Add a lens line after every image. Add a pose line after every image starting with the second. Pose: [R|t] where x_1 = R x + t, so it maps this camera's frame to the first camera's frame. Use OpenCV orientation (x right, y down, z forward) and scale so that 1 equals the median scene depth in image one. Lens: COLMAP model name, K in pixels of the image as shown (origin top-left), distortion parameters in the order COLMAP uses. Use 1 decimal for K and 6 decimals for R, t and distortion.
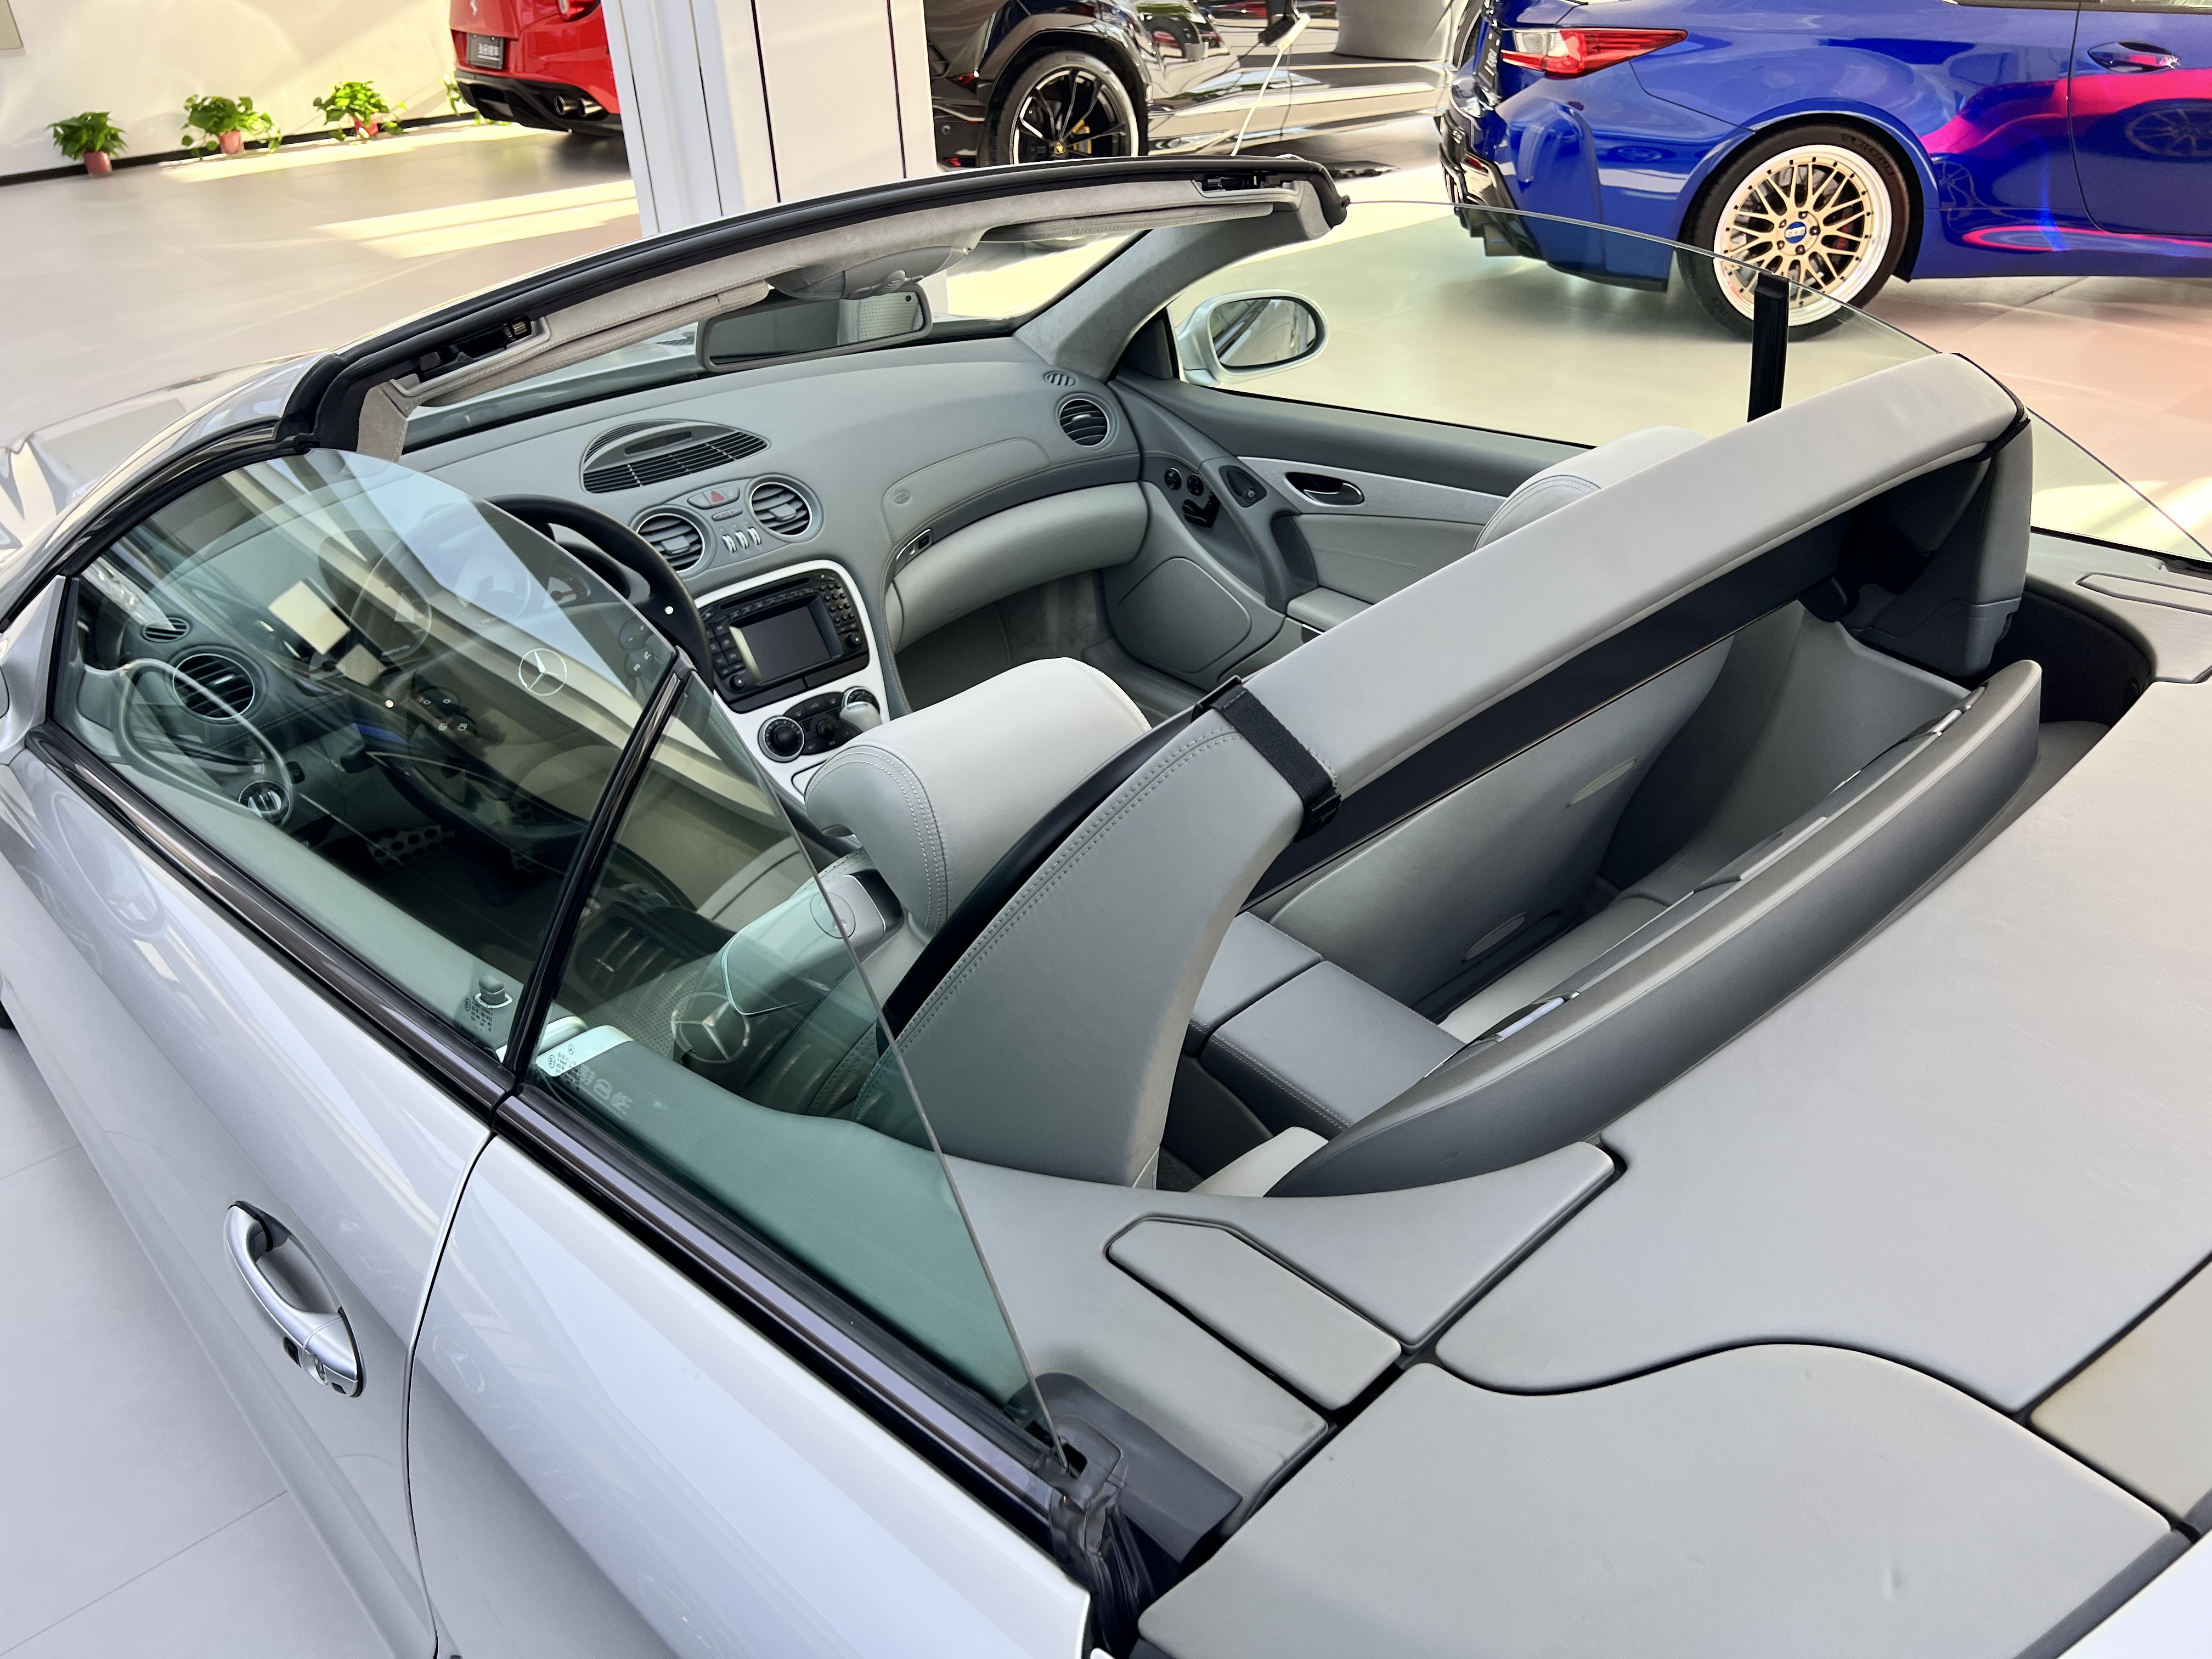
lens RADIAL K [[1665.8, 0, 1125.1], [0, 1665.8, 859.6], [0, 0, 1]] dist [0.116248, -0.112174]
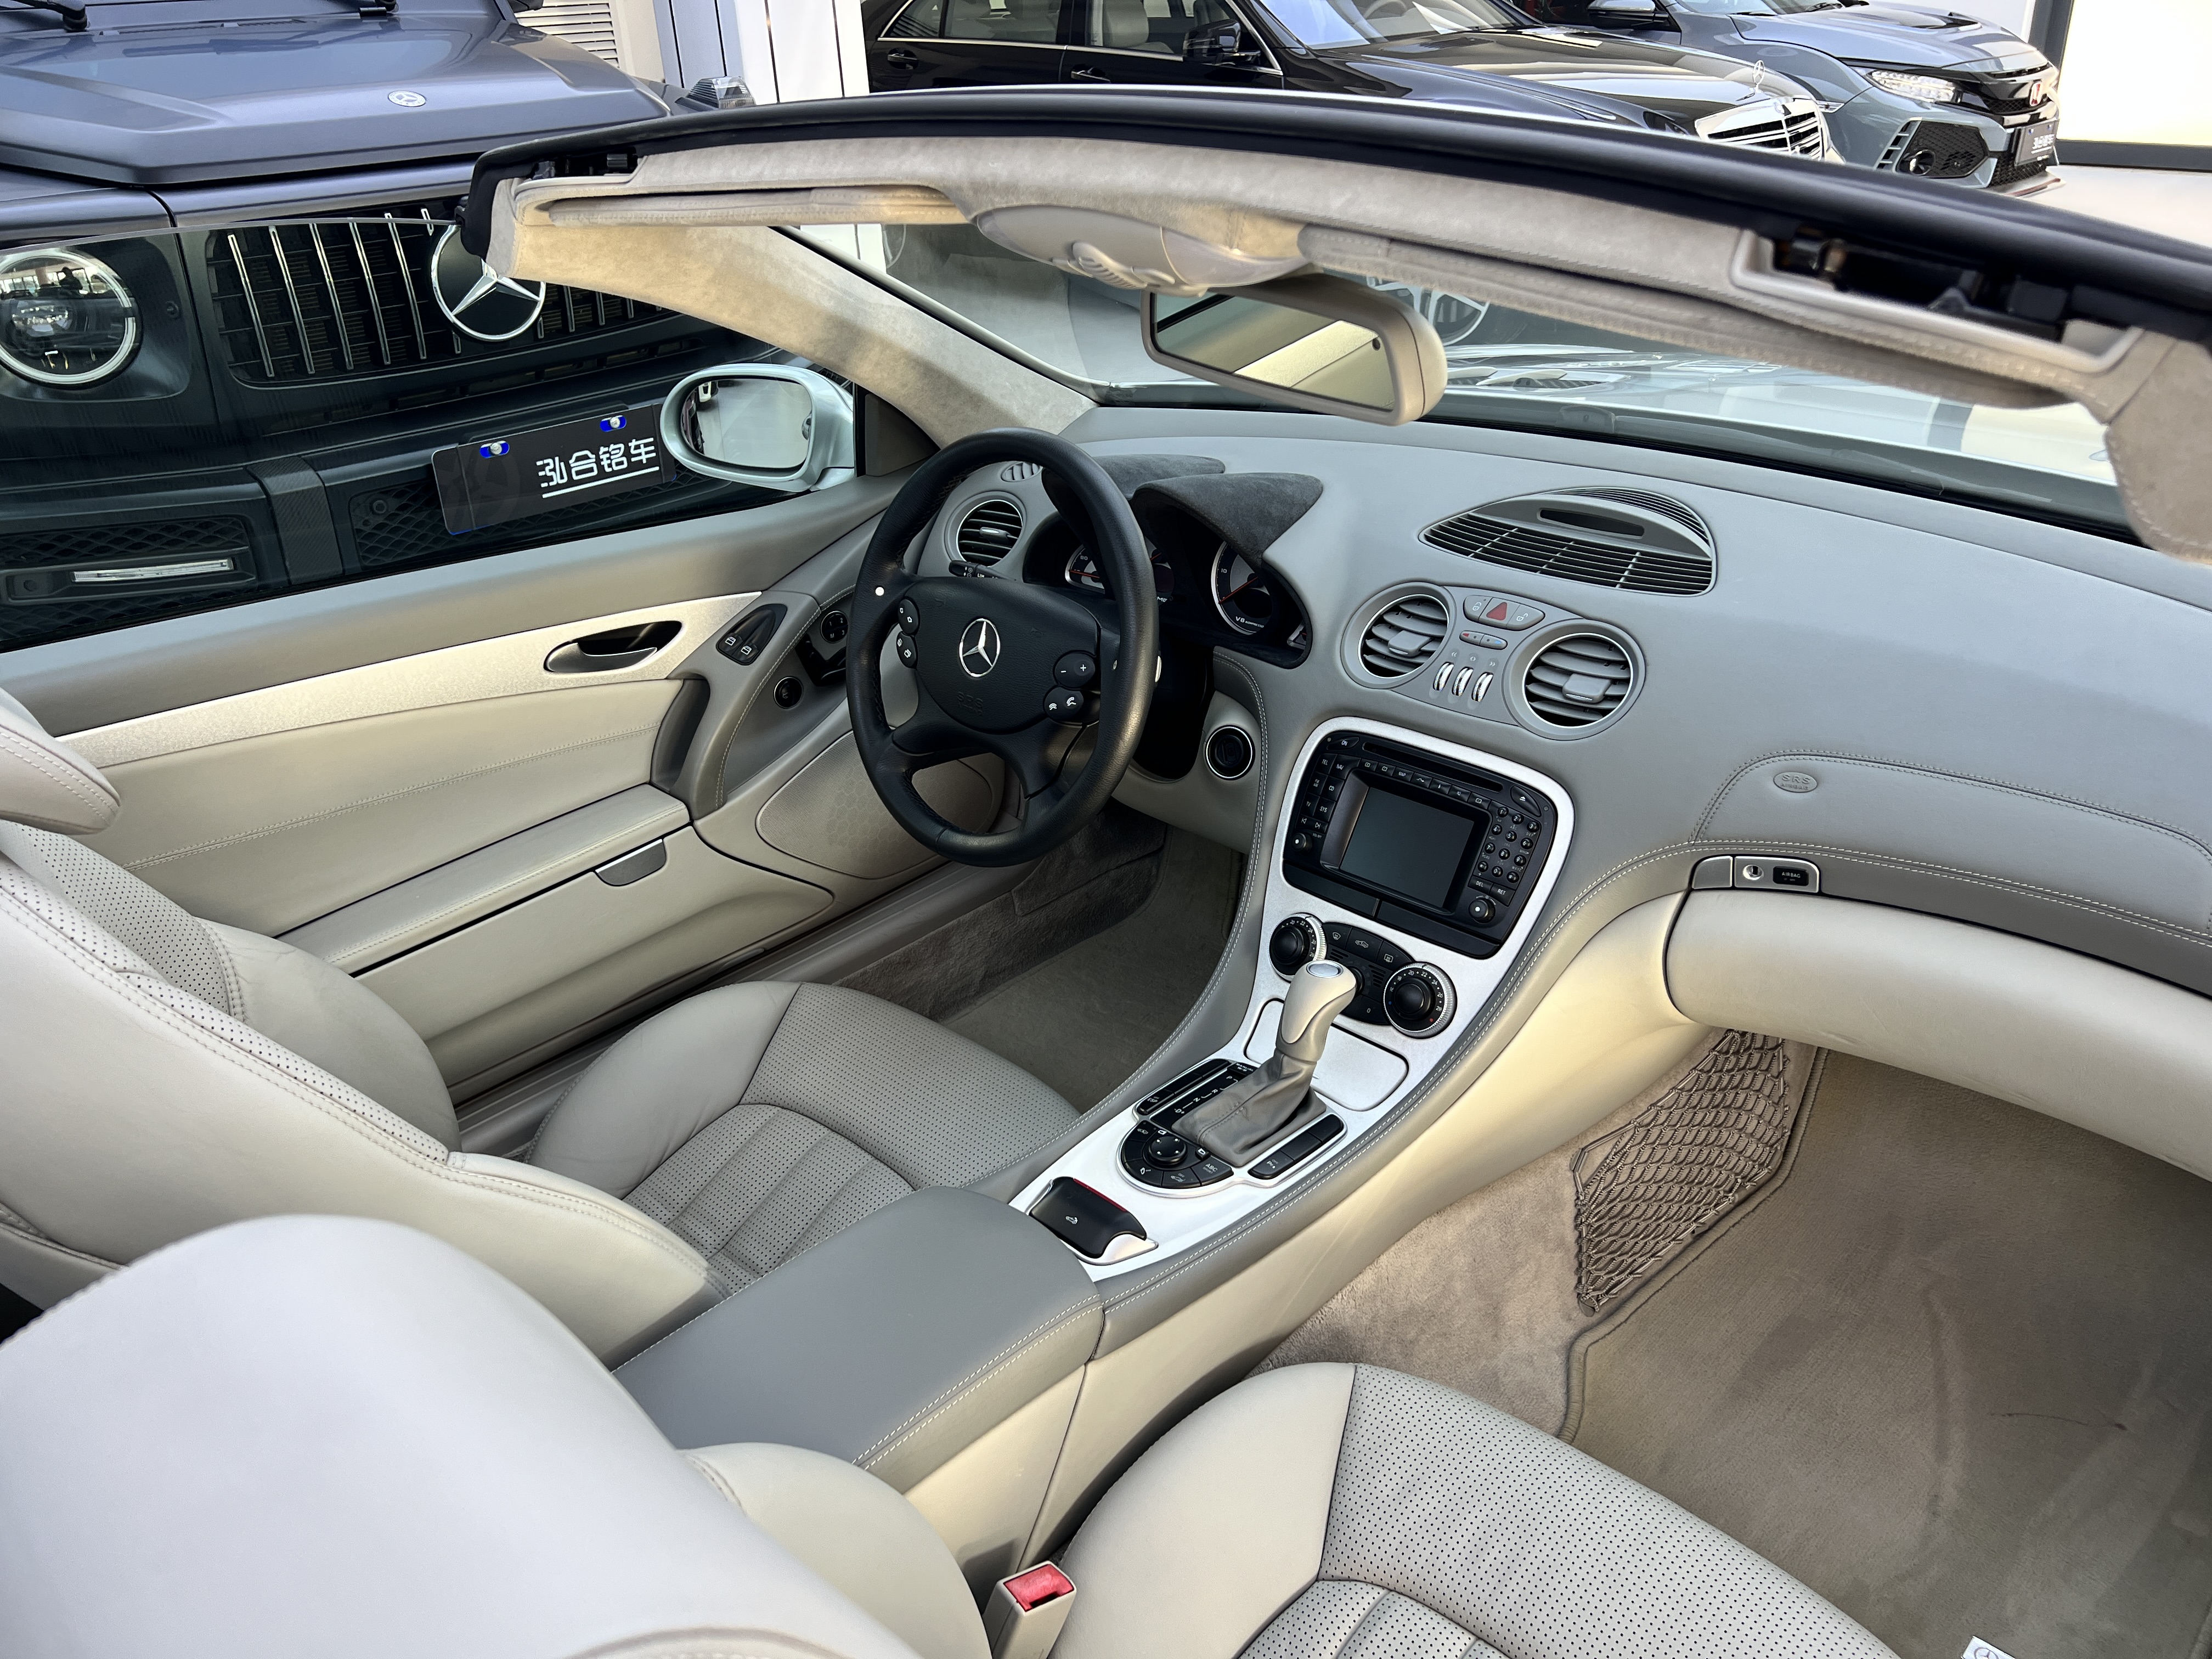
lens RADIAL K [[1685.0, 0, 1088.9], [0, 1685.0, 828.2], [0, 0, 1]] dist [0.017780, -0.002609]
pose [[0.053041, 0.484432, -0.873220, 0.295257], [-0.488910, 0.775073, 0.400286, -0.285548], [0.870720, 0.405695, 0.277954, 0.623419]]
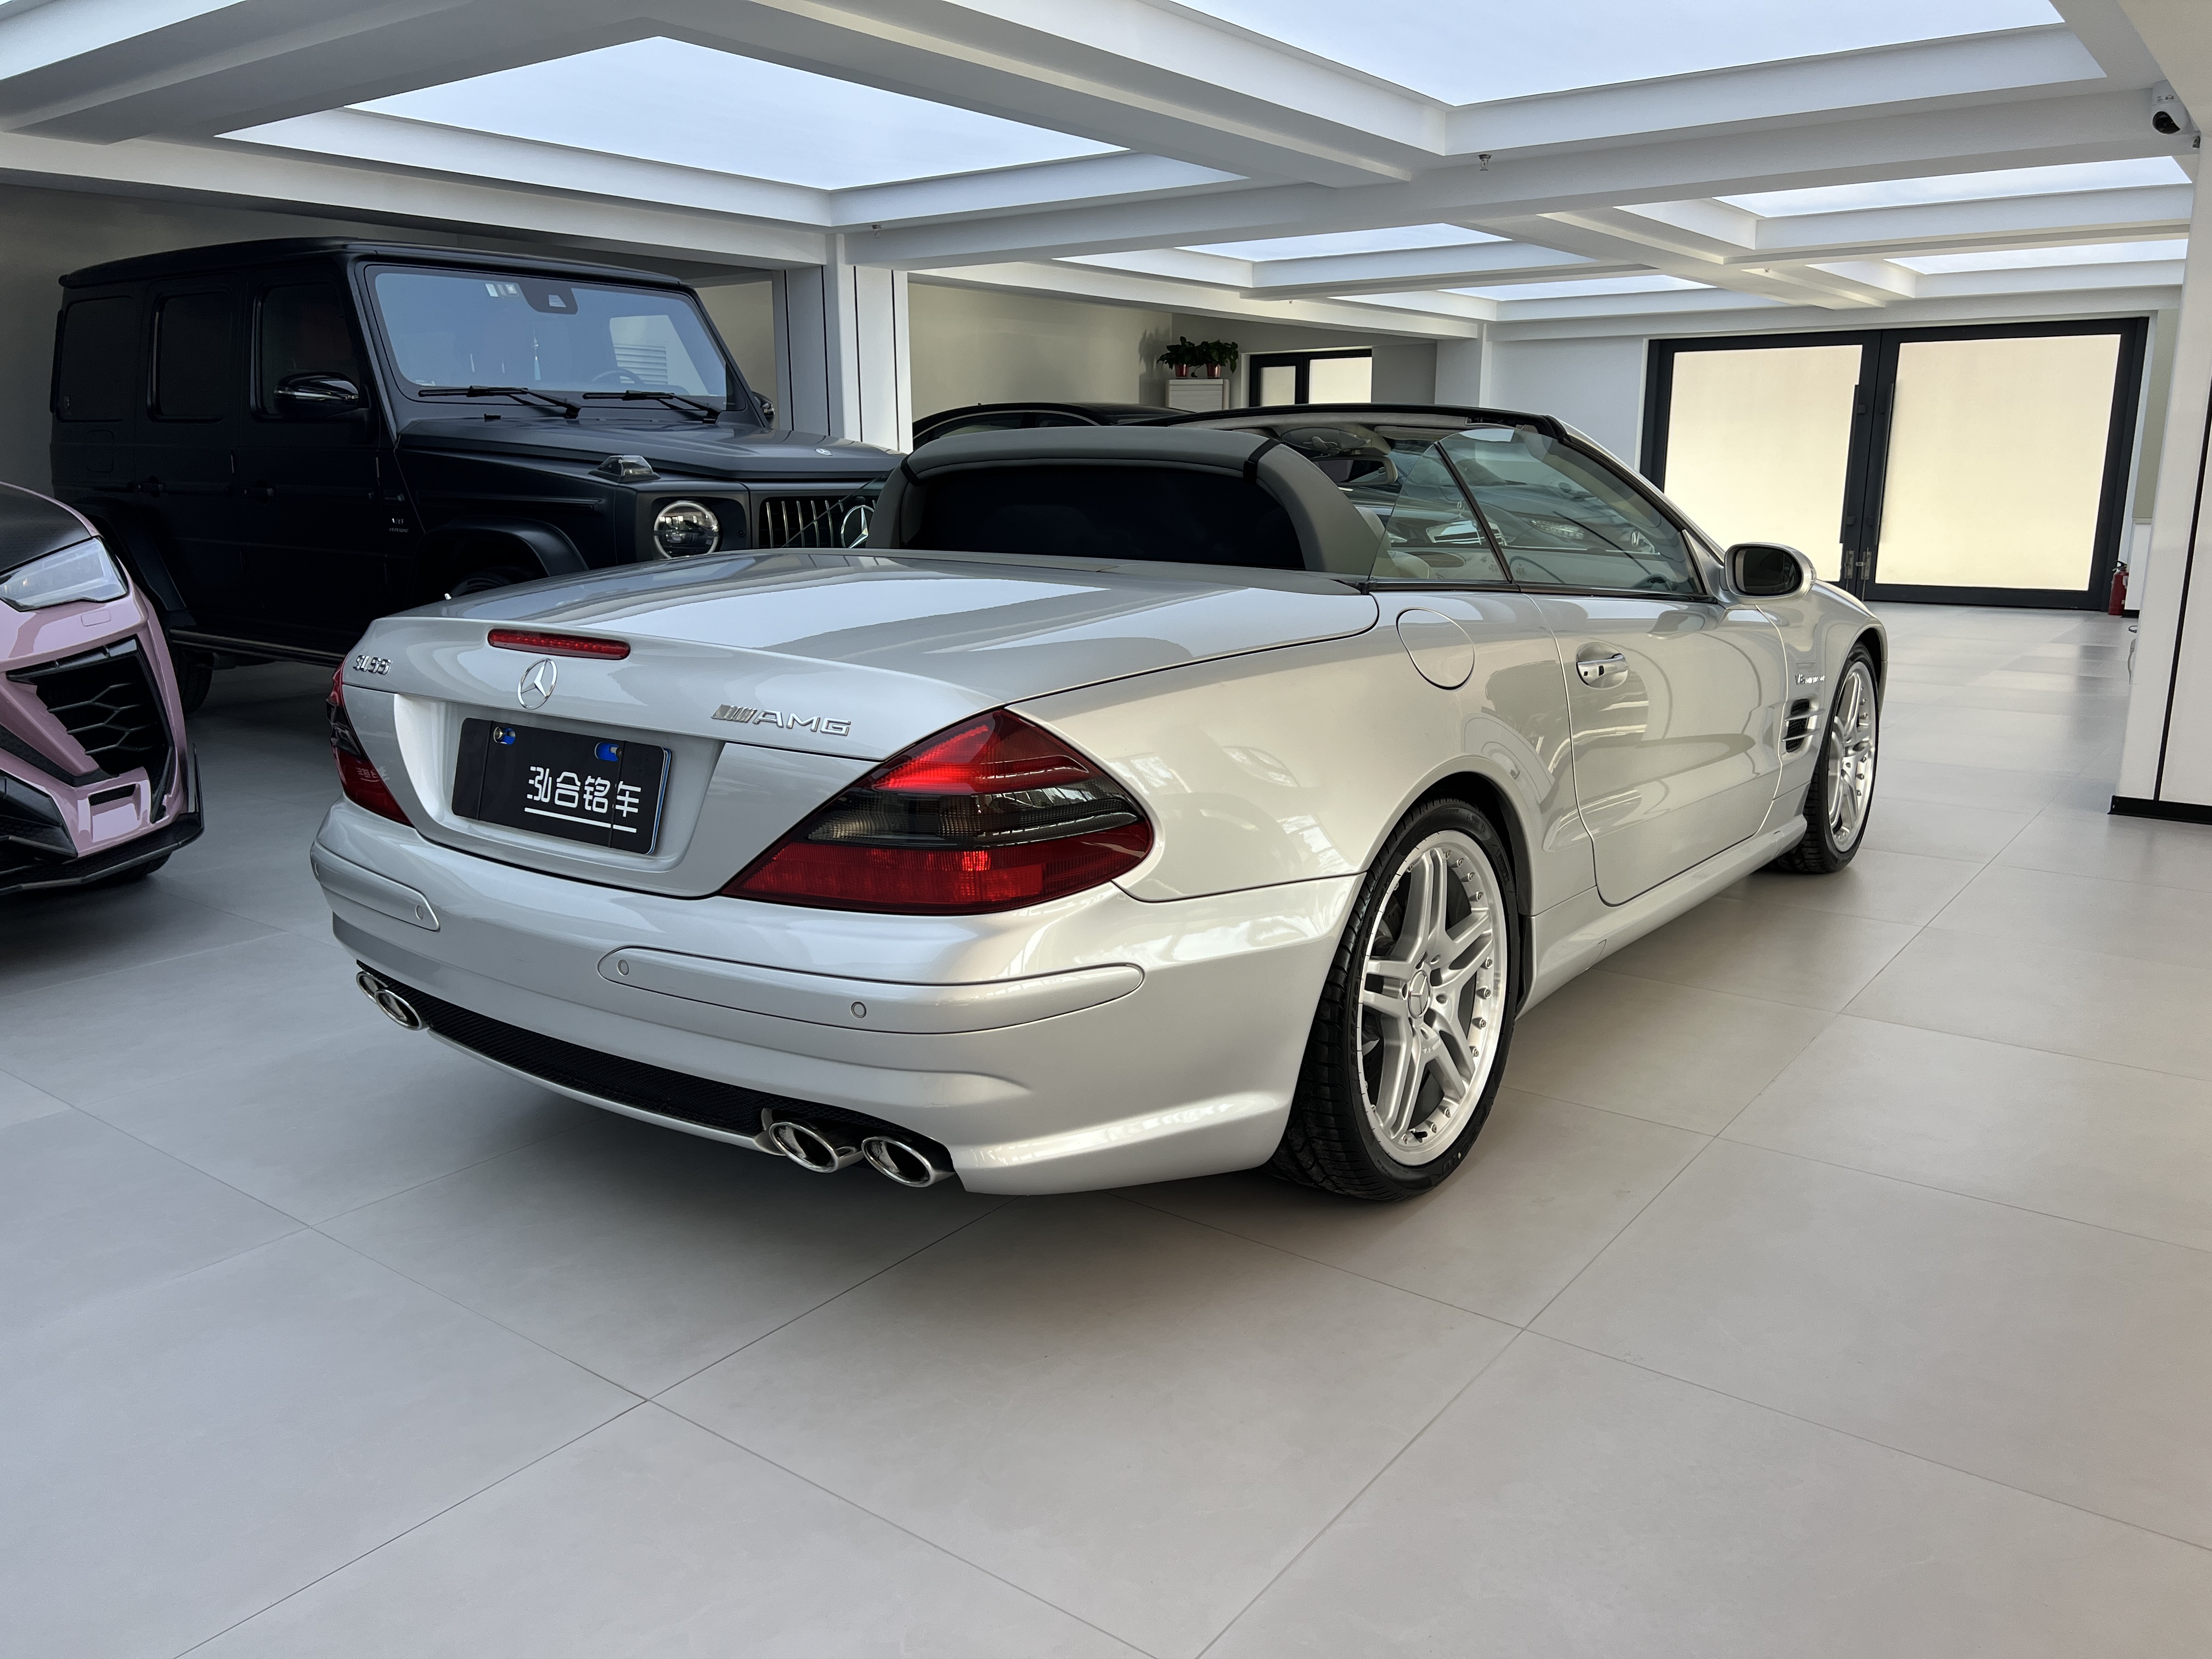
lens RADIAL K [[1673.6, 0, 1097.3], [0, 1673.6, 821.1], [0, 0, 1]] dist [0.057617, -0.063157]
pose [[0.185180, 0.241619, -0.952538, 1.410433], [-0.519978, 0.846584, 0.113656, -0.004644], [0.833865, 0.474252, 0.282407, 0.239616]]
